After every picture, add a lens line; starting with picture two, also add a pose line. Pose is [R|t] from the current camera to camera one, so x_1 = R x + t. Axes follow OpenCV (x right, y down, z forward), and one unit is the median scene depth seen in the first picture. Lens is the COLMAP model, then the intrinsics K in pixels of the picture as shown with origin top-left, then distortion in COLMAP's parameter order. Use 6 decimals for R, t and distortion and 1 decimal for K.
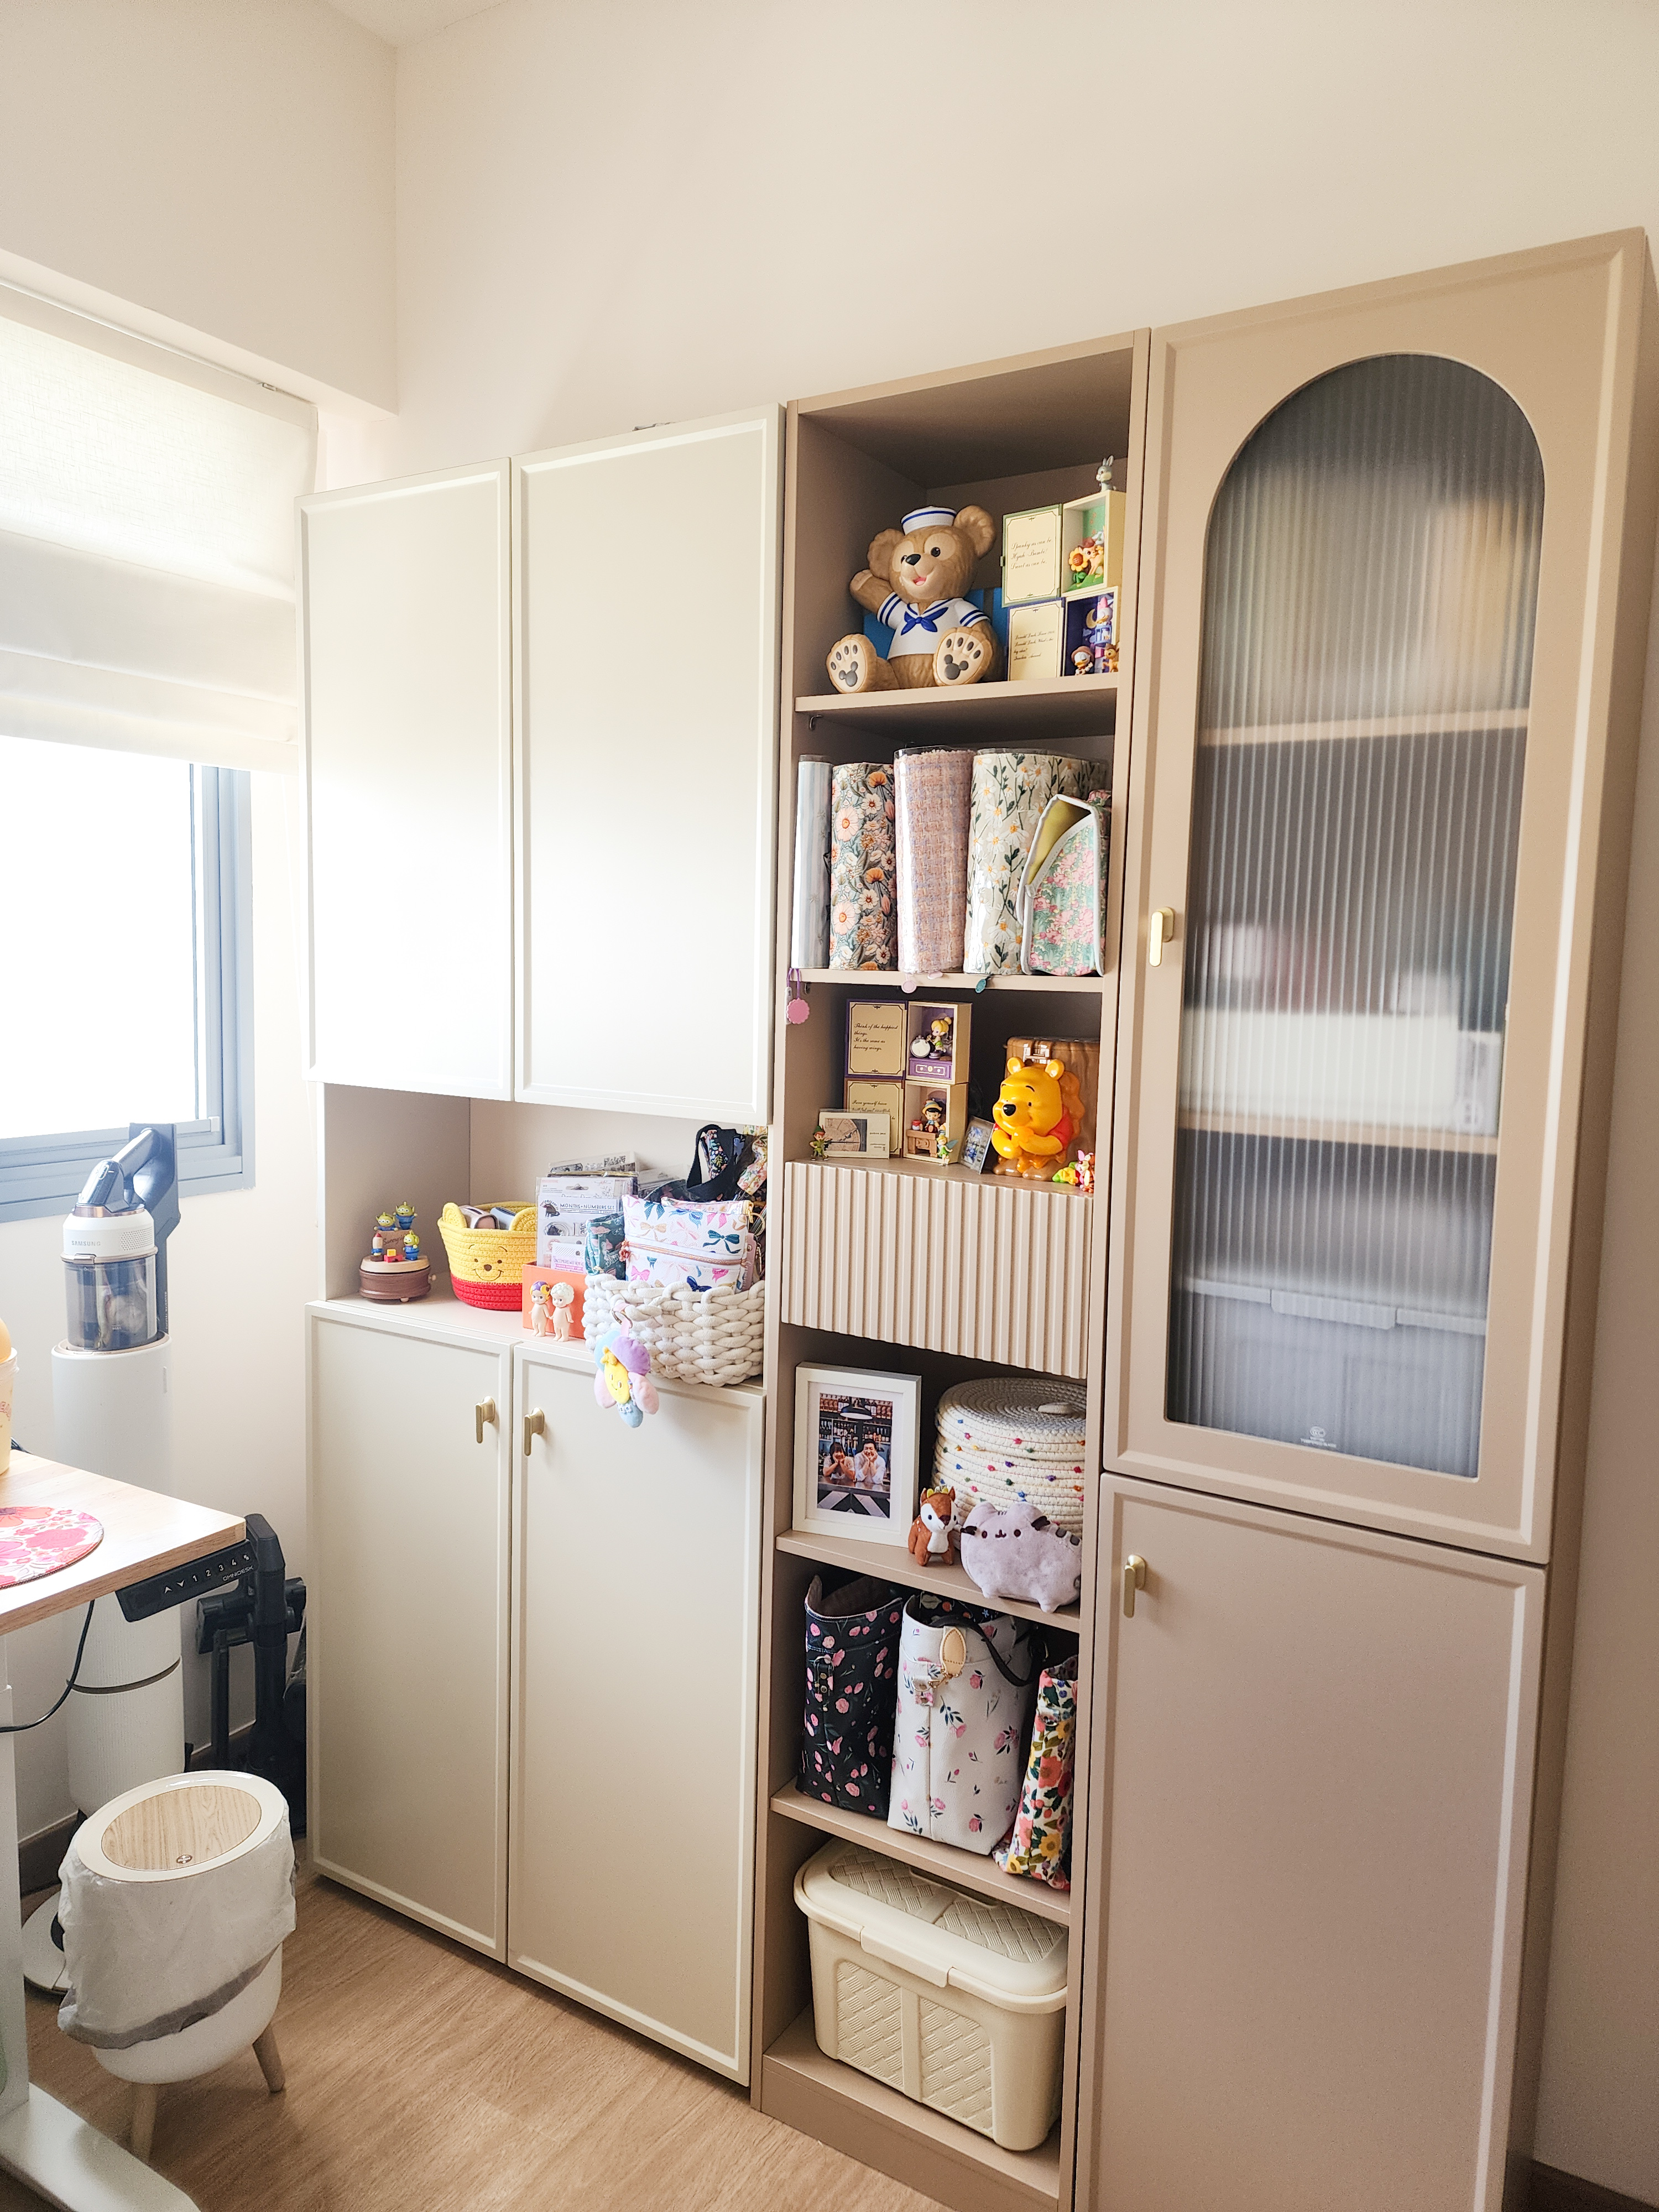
lens RADIAL K [[1479.9, 0, 829.5], [0, 1479.9, 1106.0], [0, 0, 1]] dist [0.101105, -0.084614]
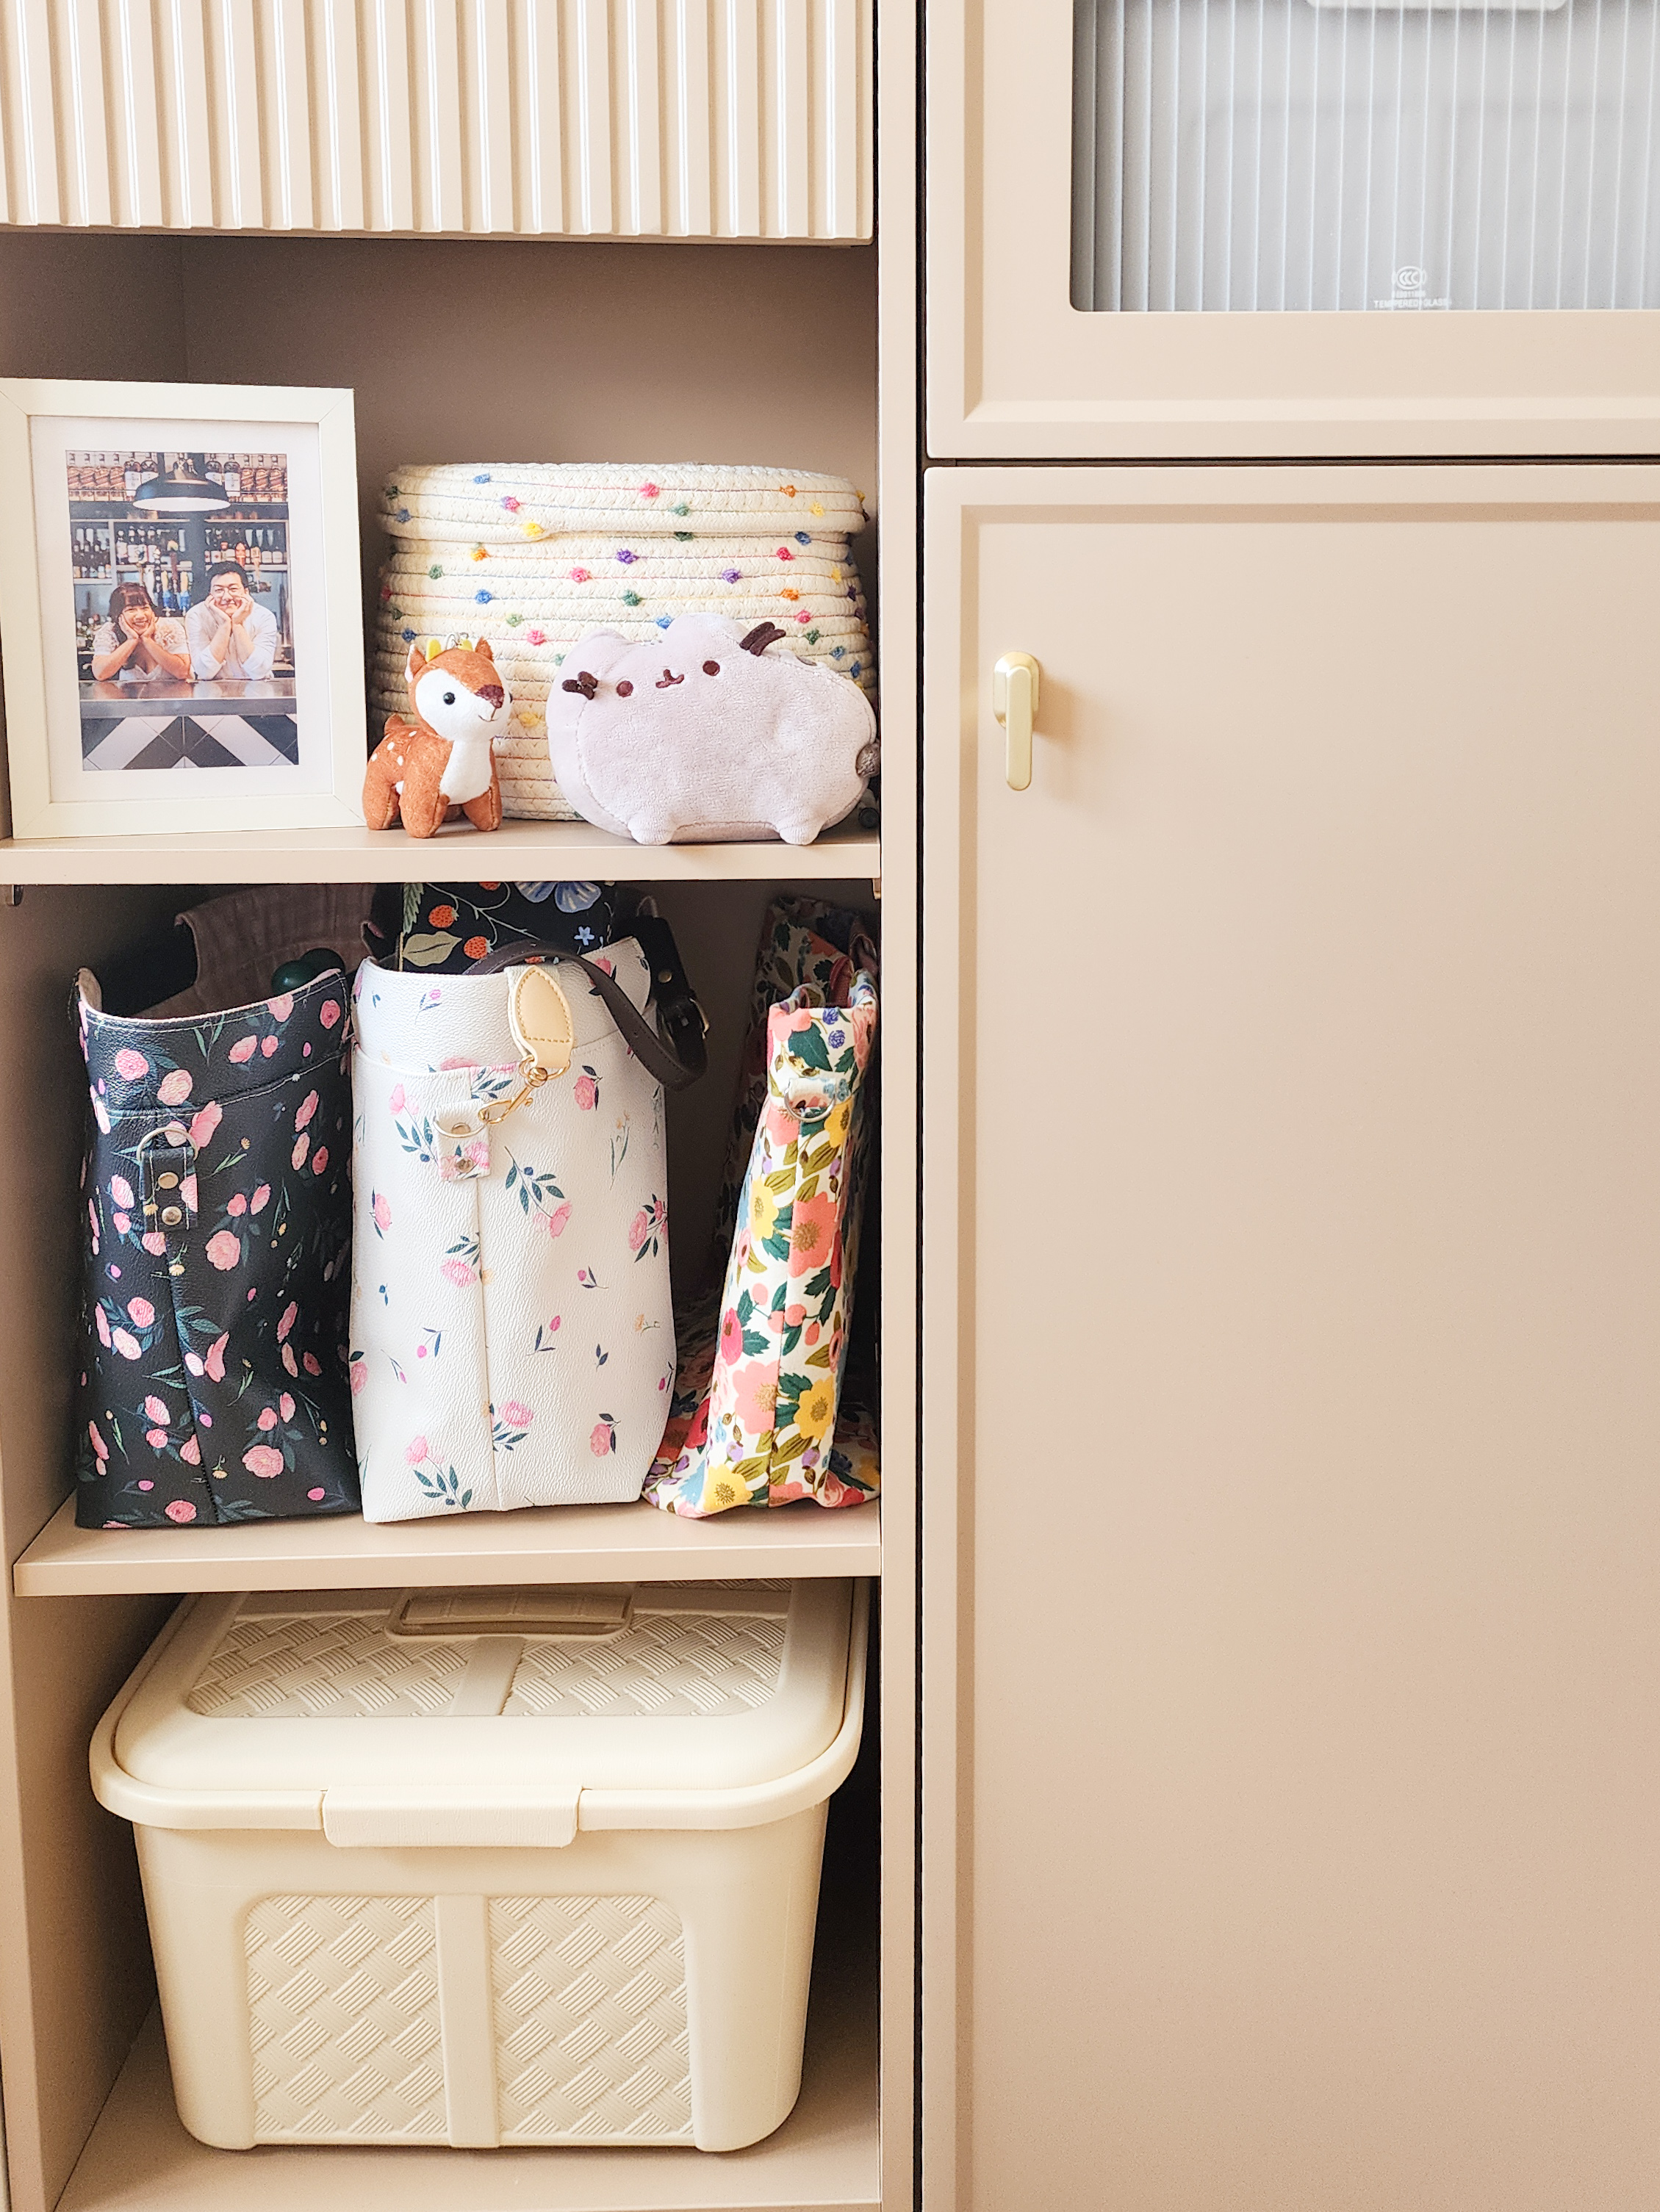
lens RADIAL K [[1819.0, 0, 834.4], [0, 1819.0, 838.8], [0, 0, 1]] dist [0.099388, -0.197276]
pose [[0.825587, -0.081602, 0.558343, -0.113909], [0.074085, 0.996598, 0.036109, 0.293602], [-0.559390, 0.011554, 0.828824, 0.536626]]
